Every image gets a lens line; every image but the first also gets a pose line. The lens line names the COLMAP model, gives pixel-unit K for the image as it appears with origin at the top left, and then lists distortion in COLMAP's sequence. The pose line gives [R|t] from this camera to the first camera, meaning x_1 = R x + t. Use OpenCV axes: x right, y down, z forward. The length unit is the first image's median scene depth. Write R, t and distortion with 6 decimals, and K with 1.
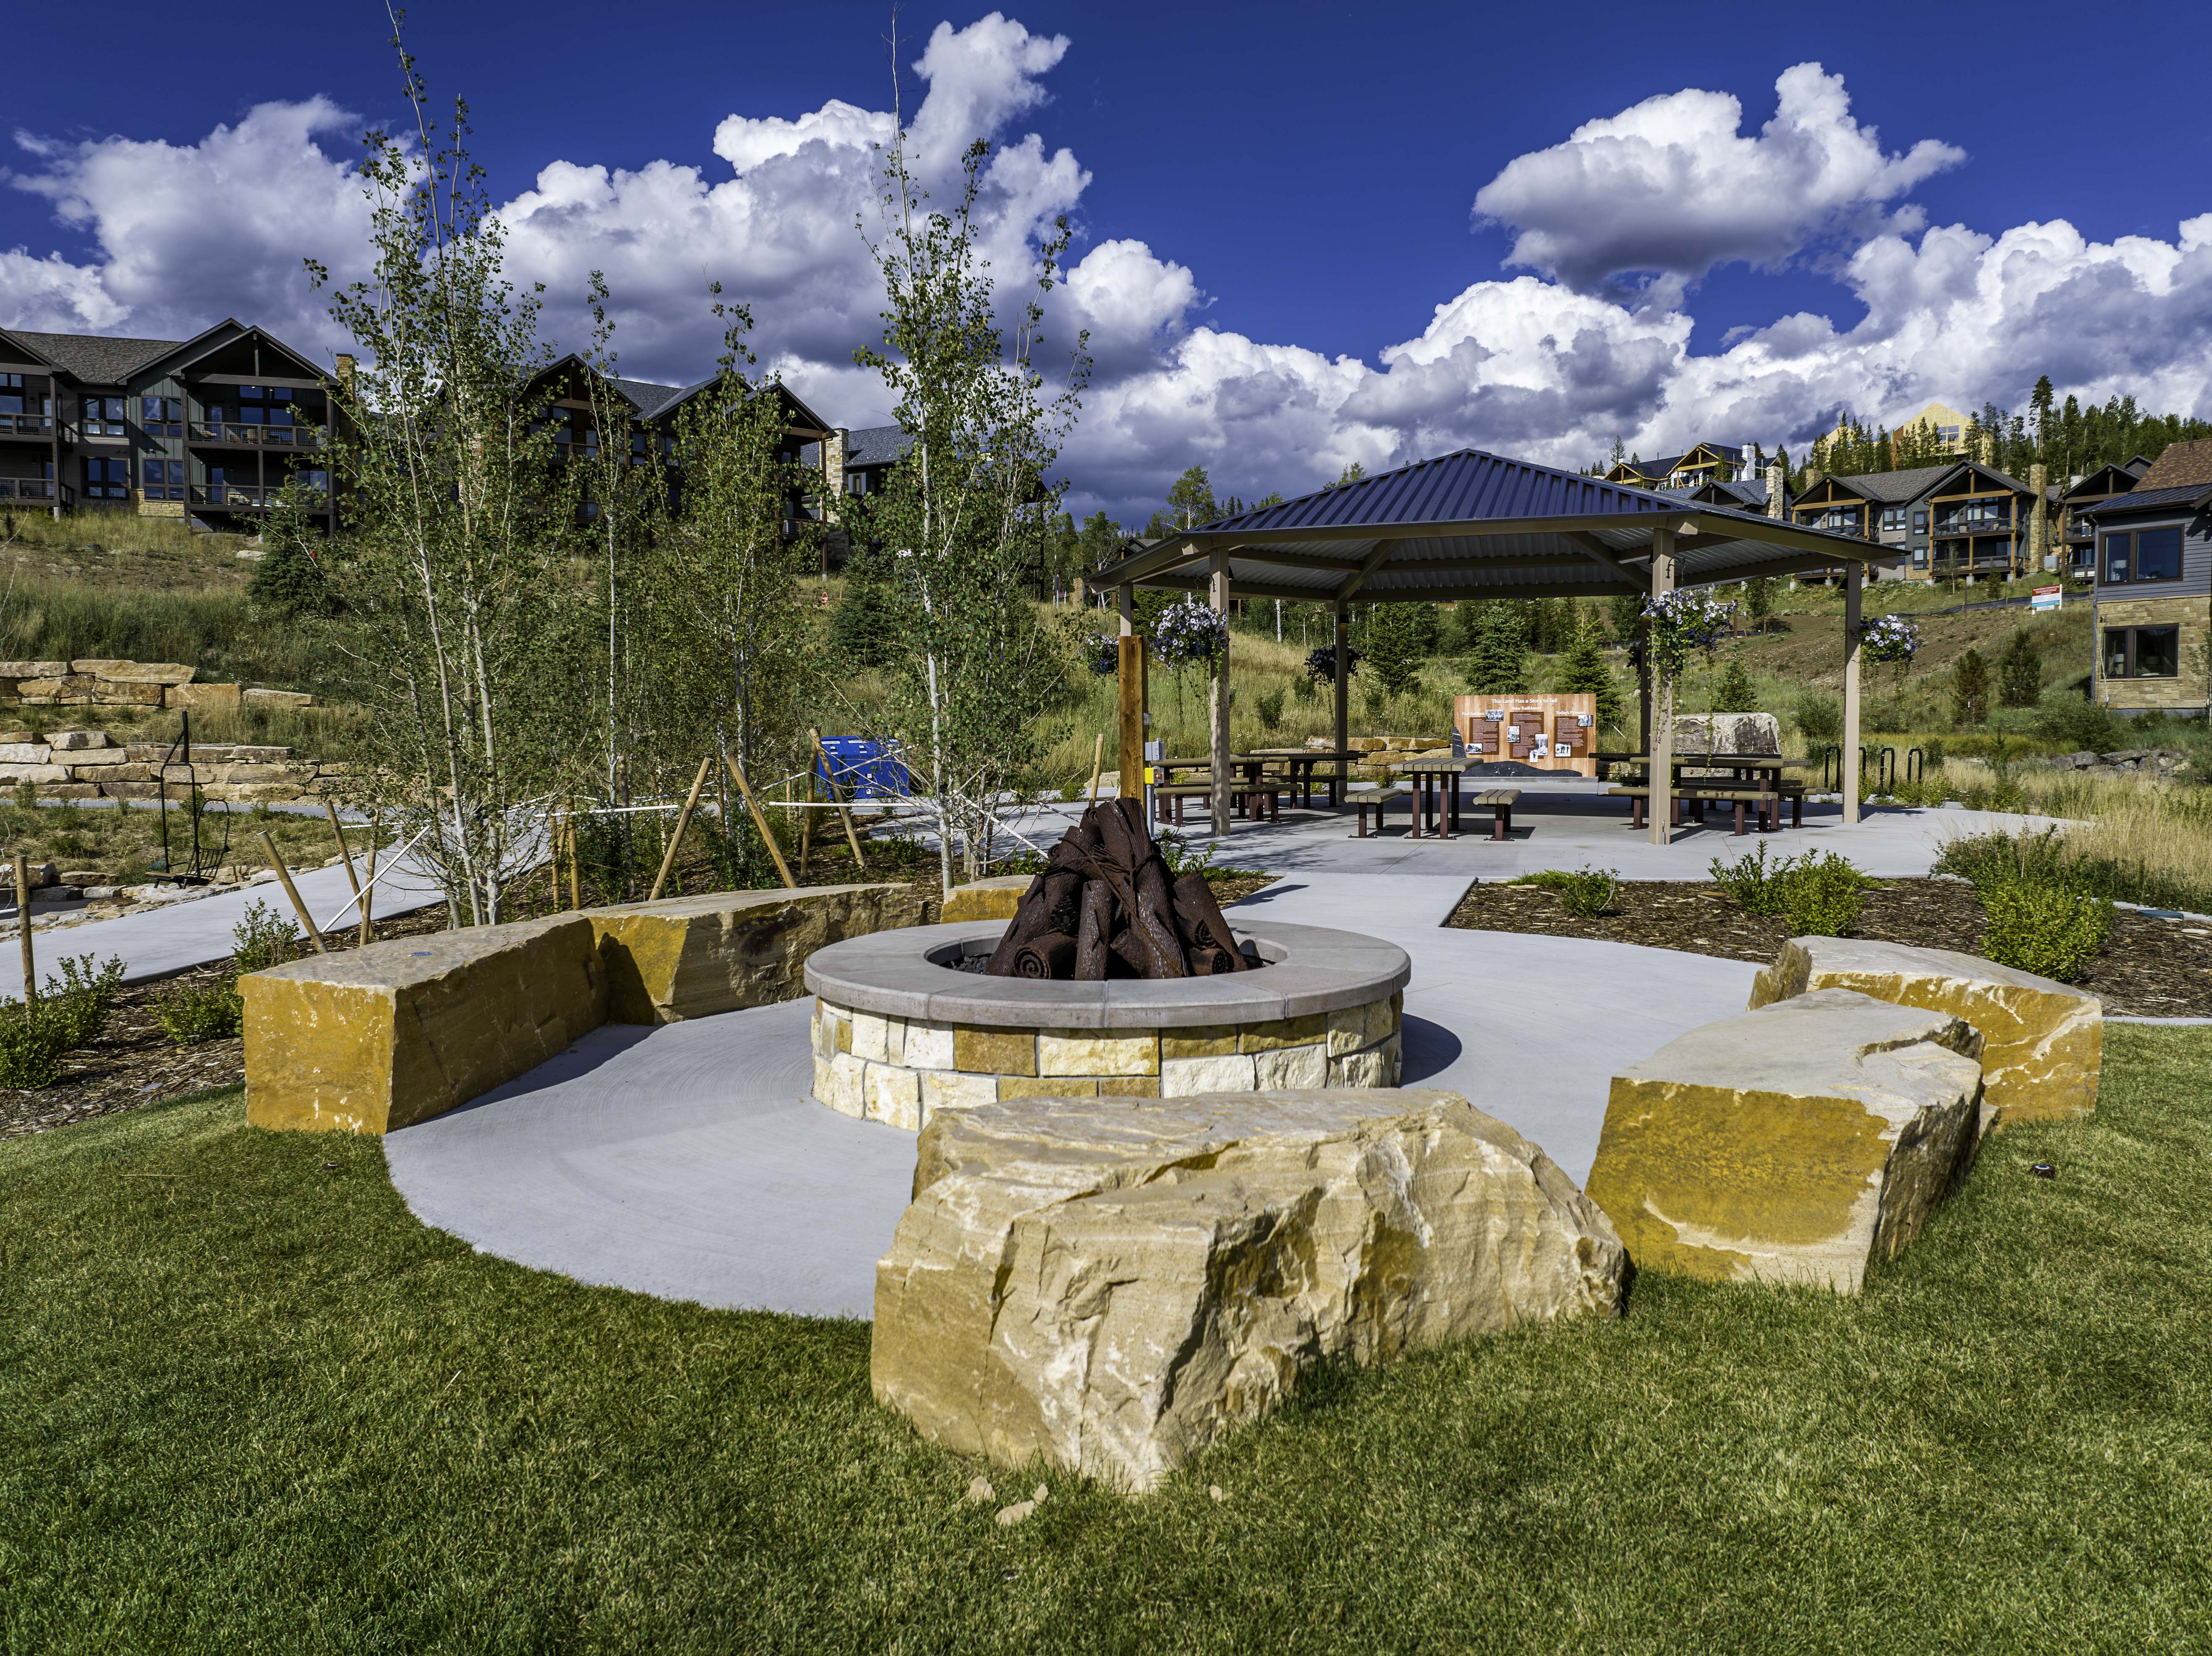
lens RADIAL K [[1563.8, 0, 1106.0], [0, 1563.8, 828.0], [0, 0, 1]] dist [-0.027128, 0.000392]
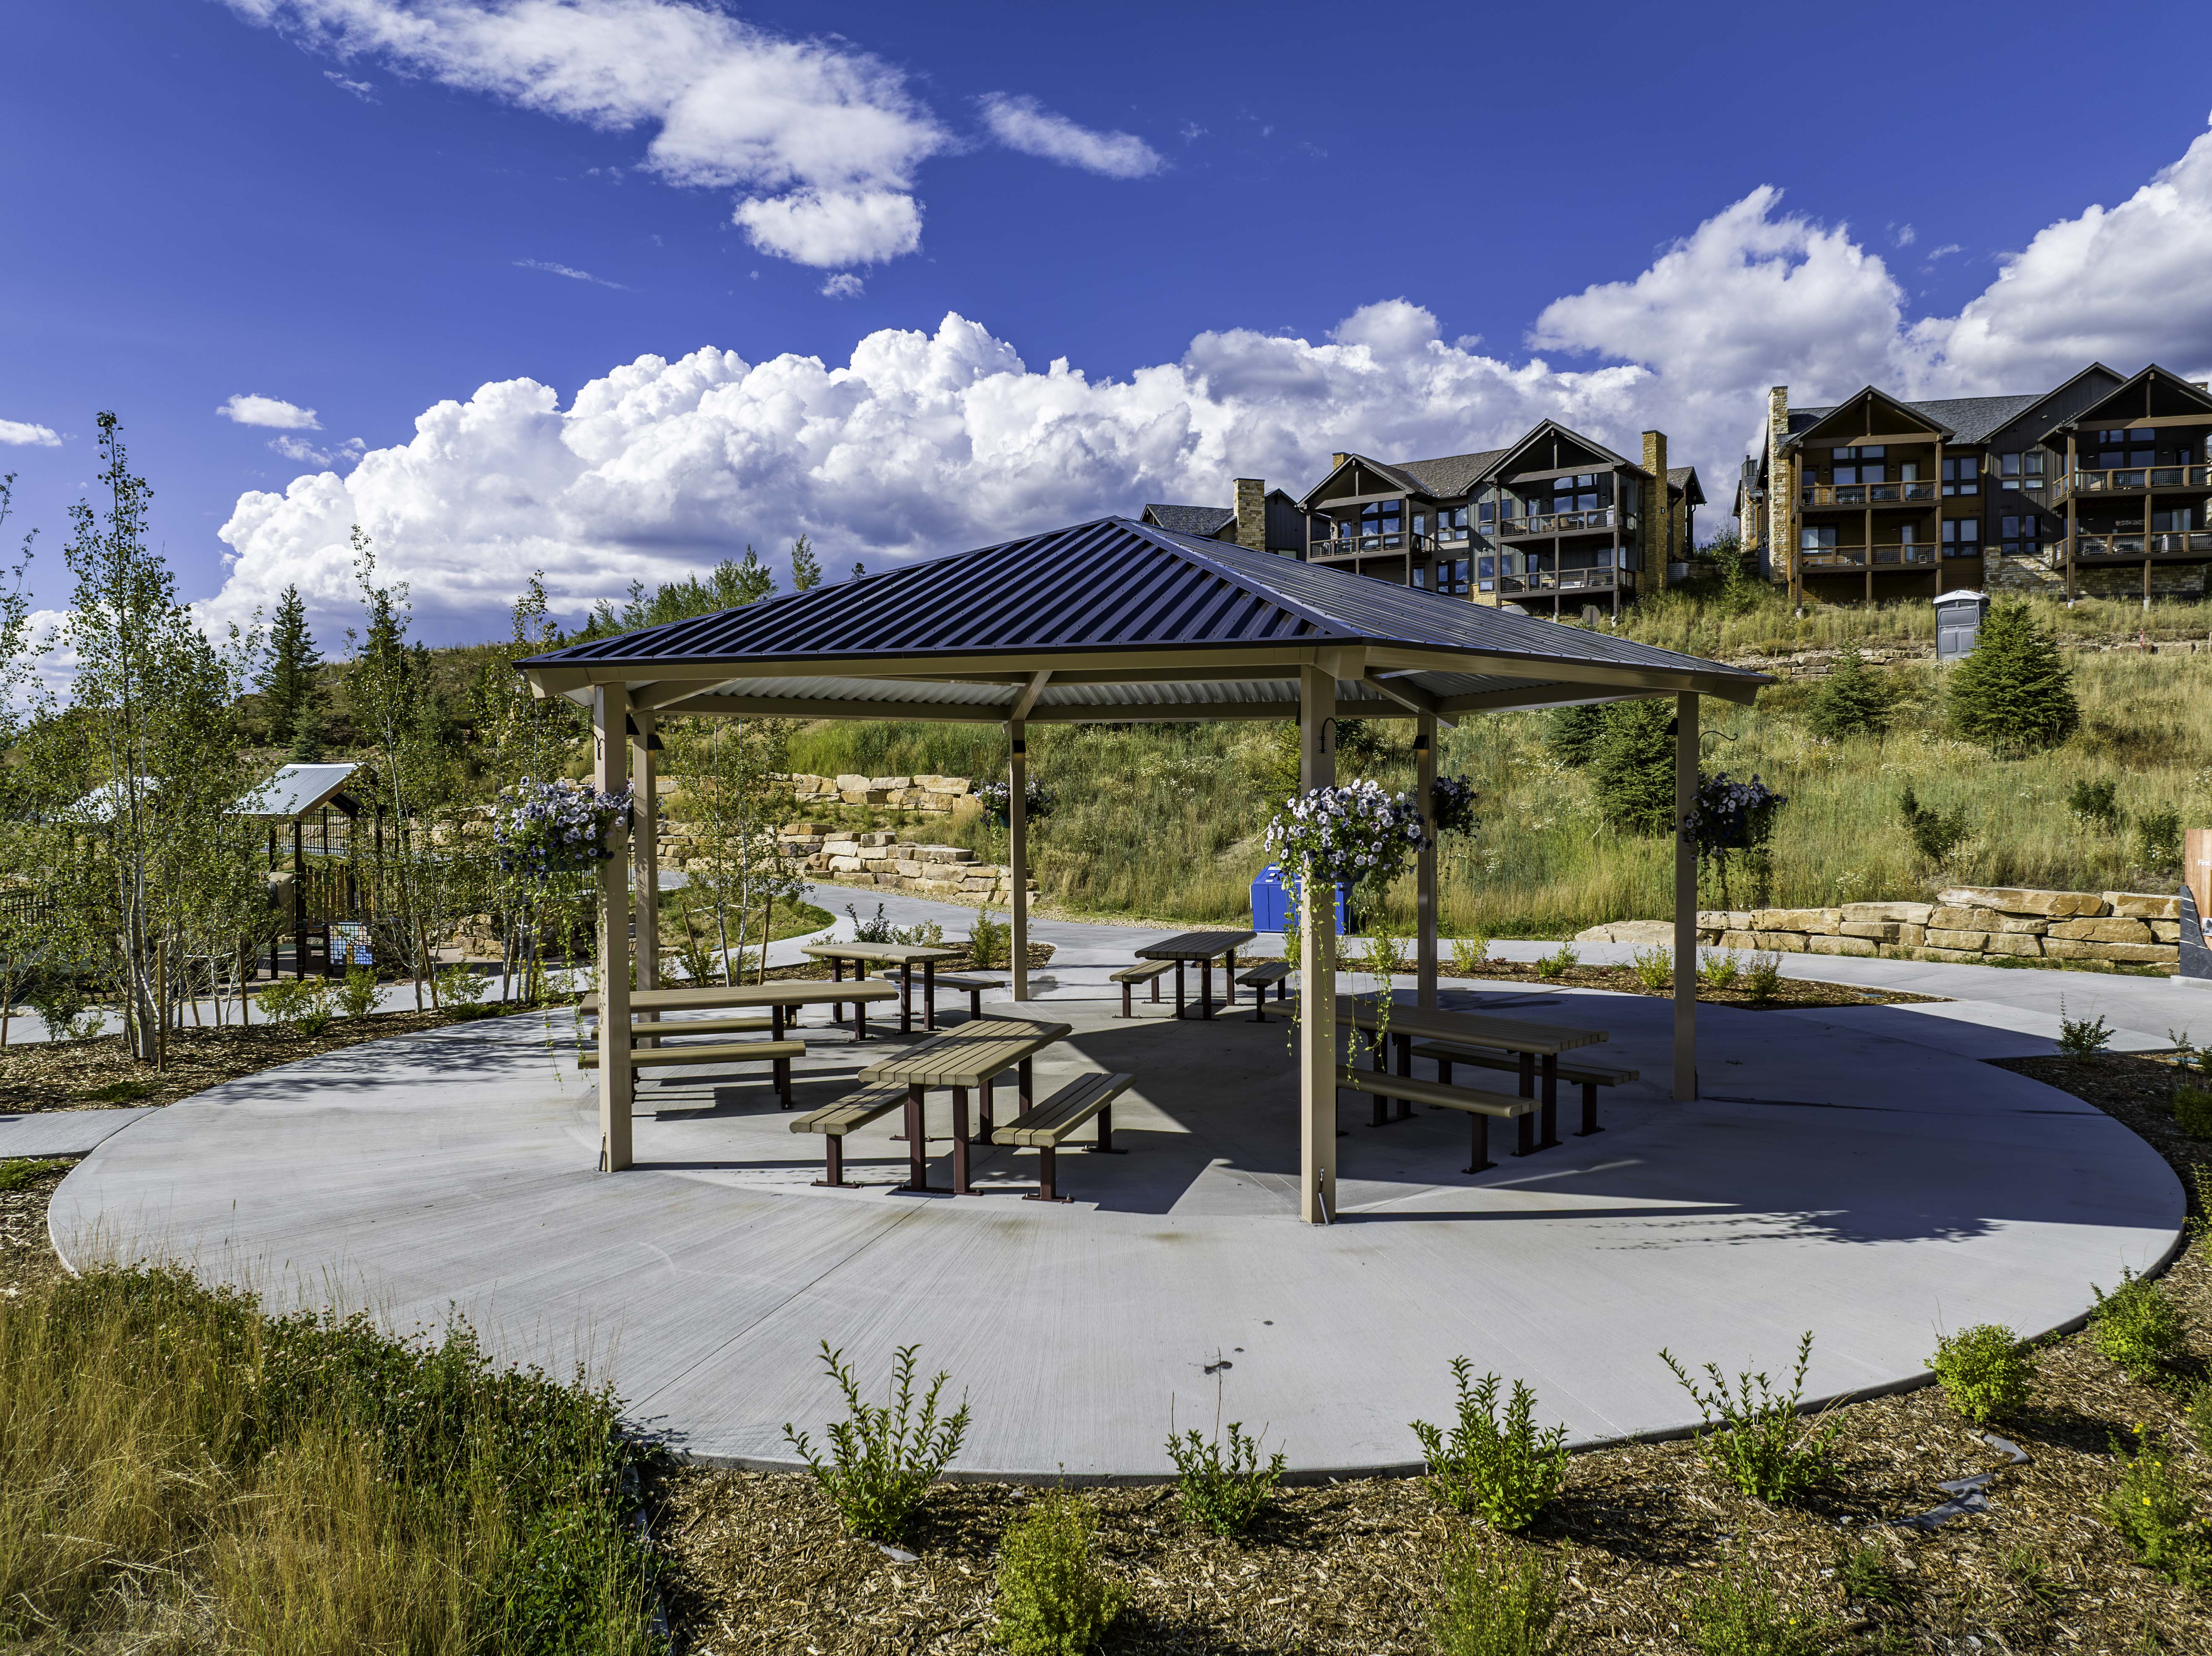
lens RADIAL K [[1547.7, 0, 1106.0], [0, 1547.7, 828.0], [0, 0, 1]] dist [-0.049203, -0.000893]
pose [[0.549008, 0.022131, -0.835524, 0.462190], [-0.046058, 0.998932, -0.003804, -0.067257], [0.834547, 0.040571, 0.549441, 0.438867]]
